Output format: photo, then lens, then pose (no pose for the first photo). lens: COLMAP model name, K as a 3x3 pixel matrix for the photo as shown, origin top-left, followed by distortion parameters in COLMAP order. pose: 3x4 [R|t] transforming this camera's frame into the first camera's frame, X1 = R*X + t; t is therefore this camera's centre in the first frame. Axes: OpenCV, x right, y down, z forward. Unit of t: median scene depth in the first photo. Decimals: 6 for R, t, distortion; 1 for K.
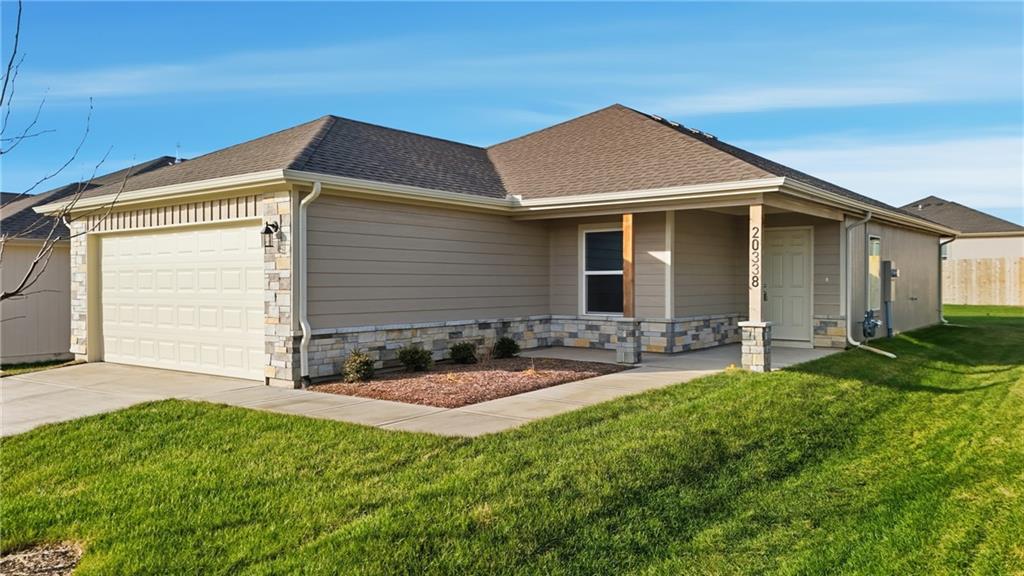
lens RADIAL K [[748.1, 0, 512.0], [0, 748.1, 288.0], [0, 0, 1]] dist [0.056955, -0.001301]
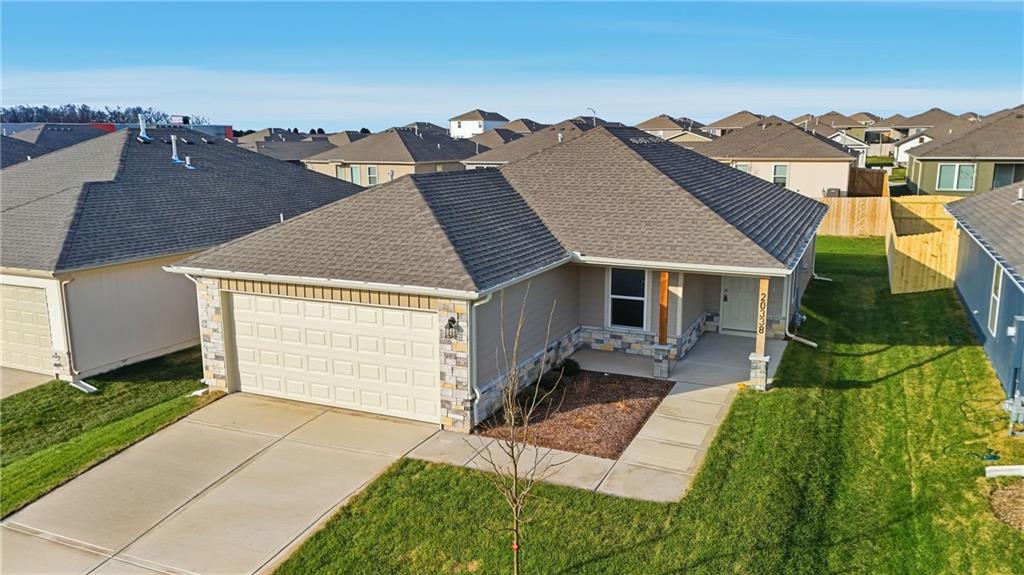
lens RADIAL K [[747.7, 0, 512.0], [0, 747.7, 287.5], [0, 0, 1]] dist [0.117143, -0.131617]
pose [[0.974509, -0.045499, 0.219687, -0.468877], [0.004709, 0.983153, 0.182726, -0.360296], [-0.224300, -0.177033, 0.958305, -0.287844]]
